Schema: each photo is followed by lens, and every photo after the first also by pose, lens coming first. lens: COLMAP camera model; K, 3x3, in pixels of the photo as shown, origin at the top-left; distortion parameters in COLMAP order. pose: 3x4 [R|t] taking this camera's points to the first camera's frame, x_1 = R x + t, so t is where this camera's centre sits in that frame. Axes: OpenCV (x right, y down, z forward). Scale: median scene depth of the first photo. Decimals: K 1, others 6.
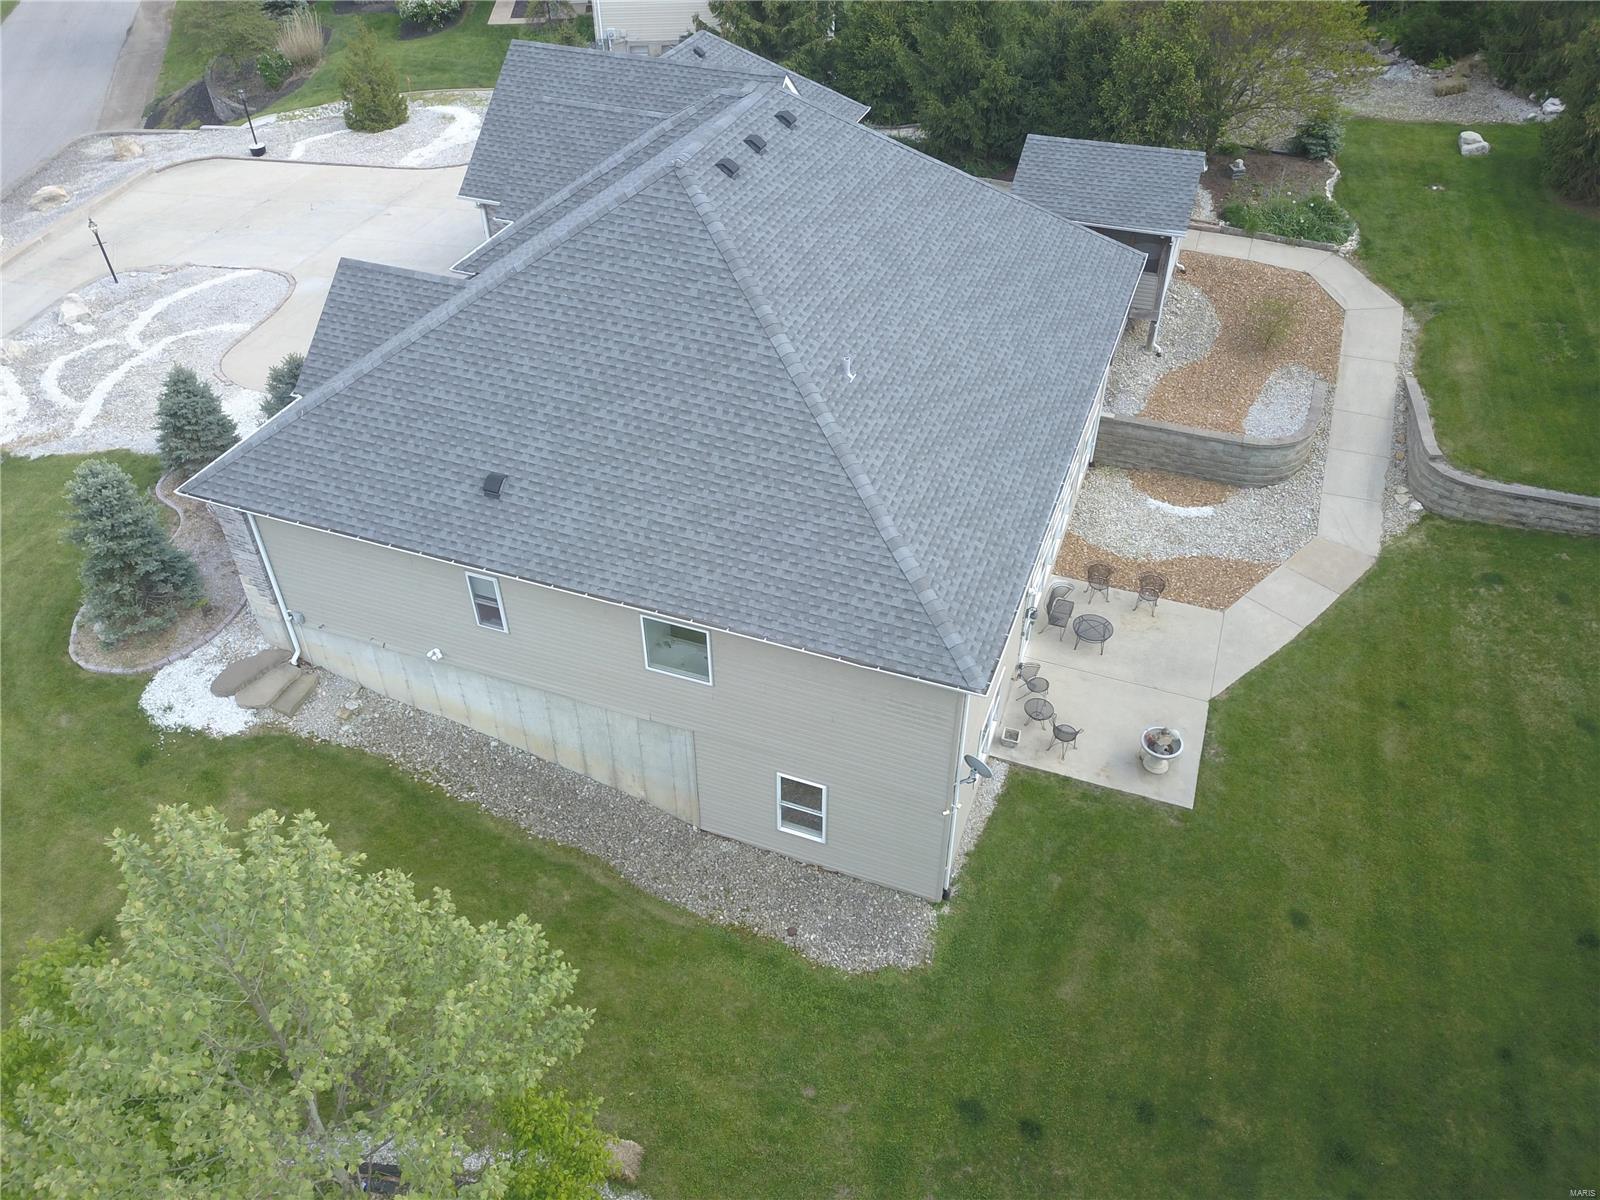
lens RADIAL K [[1224.3, 0, 807.4], [0, 1224.3, 606.2], [0, 0, 1]] dist [0.000386, 0.005416]
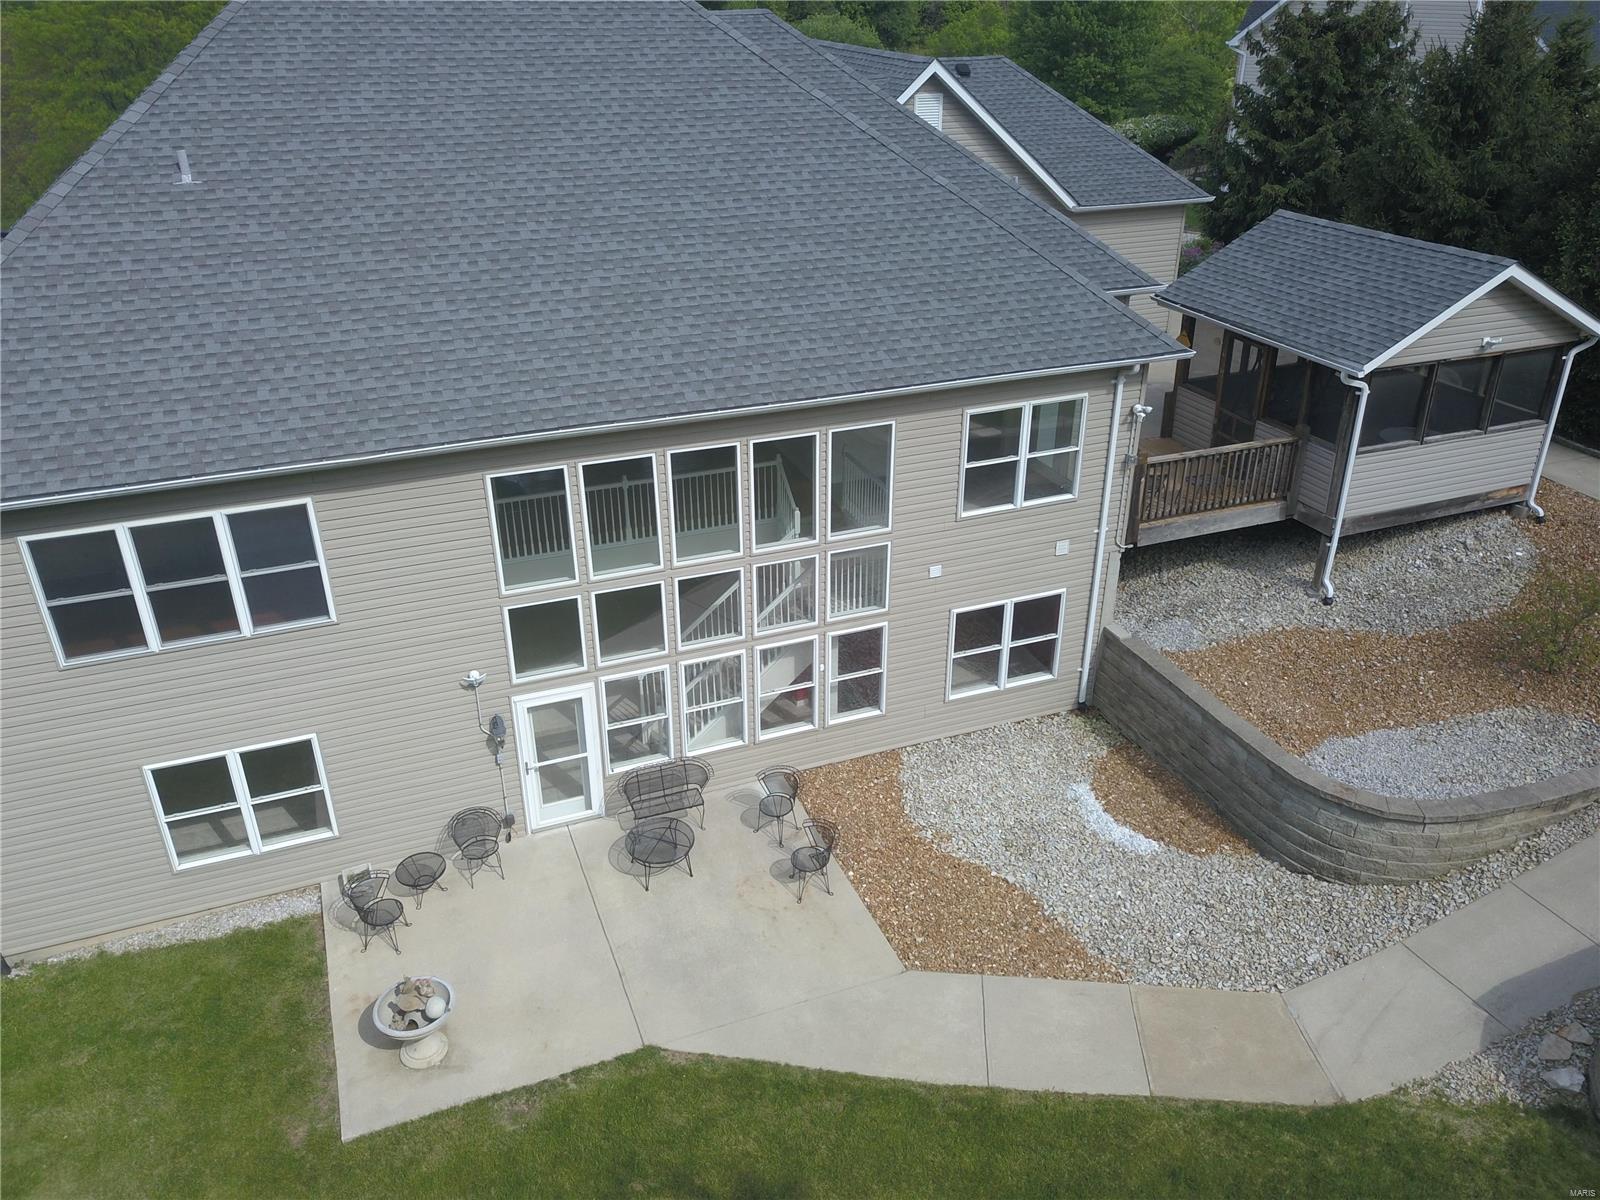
lens RADIAL K [[1224.3, 0, 804.2], [0, 1224.3, 595.1], [0, 0, 1]] dist [0.000386, 0.005416]
pose [[0.659818, 0.344728, -0.667685, 0.529299], [-0.485328, 0.873870, -0.028428, -0.084626], [0.573670, 0.342804, 0.743901, 0.490597]]
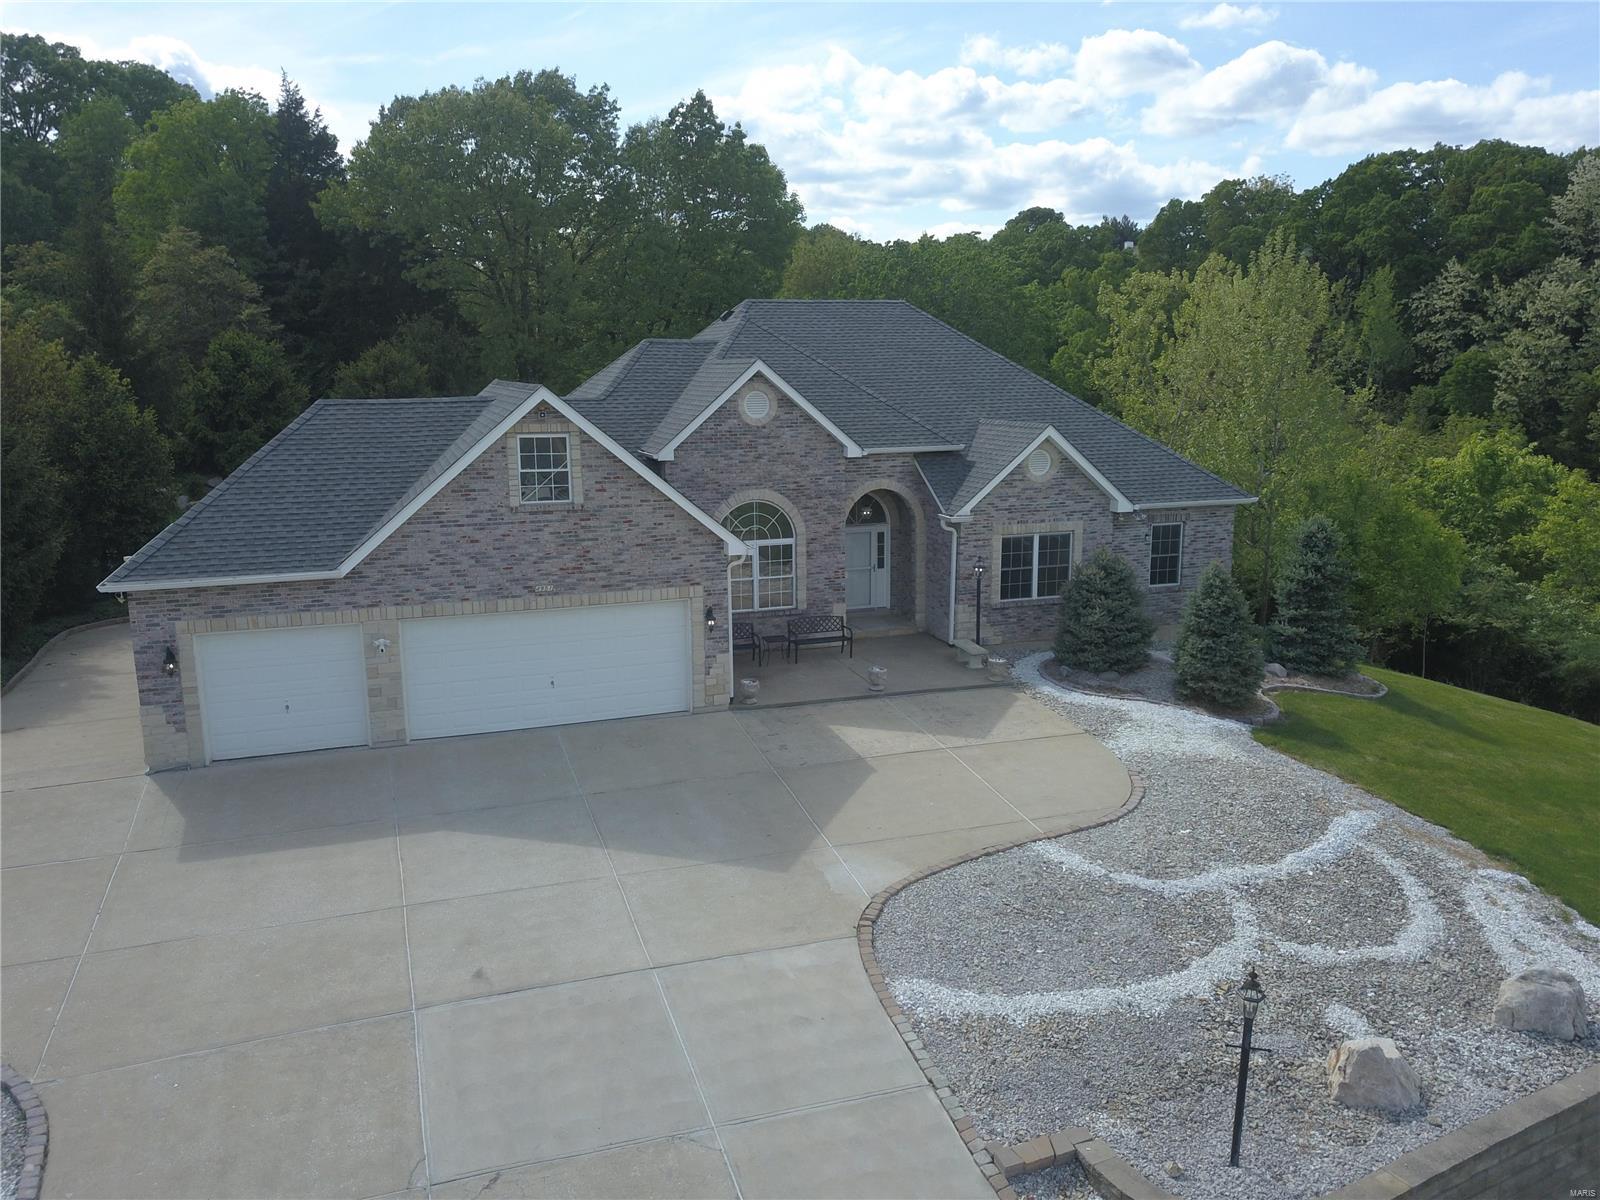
lens RADIAL K [[1224.3, 0, 800.8], [0, 1224.3, 603.9], [0, 0, 1]] dist [0.000386, 0.005416]
pose [[-0.639707, -0.155119, 0.752803, -0.830107], [0.497753, 0.662700, 0.559527, -0.688346], [-0.585676, 0.732643, -0.346723, 1.255606]]
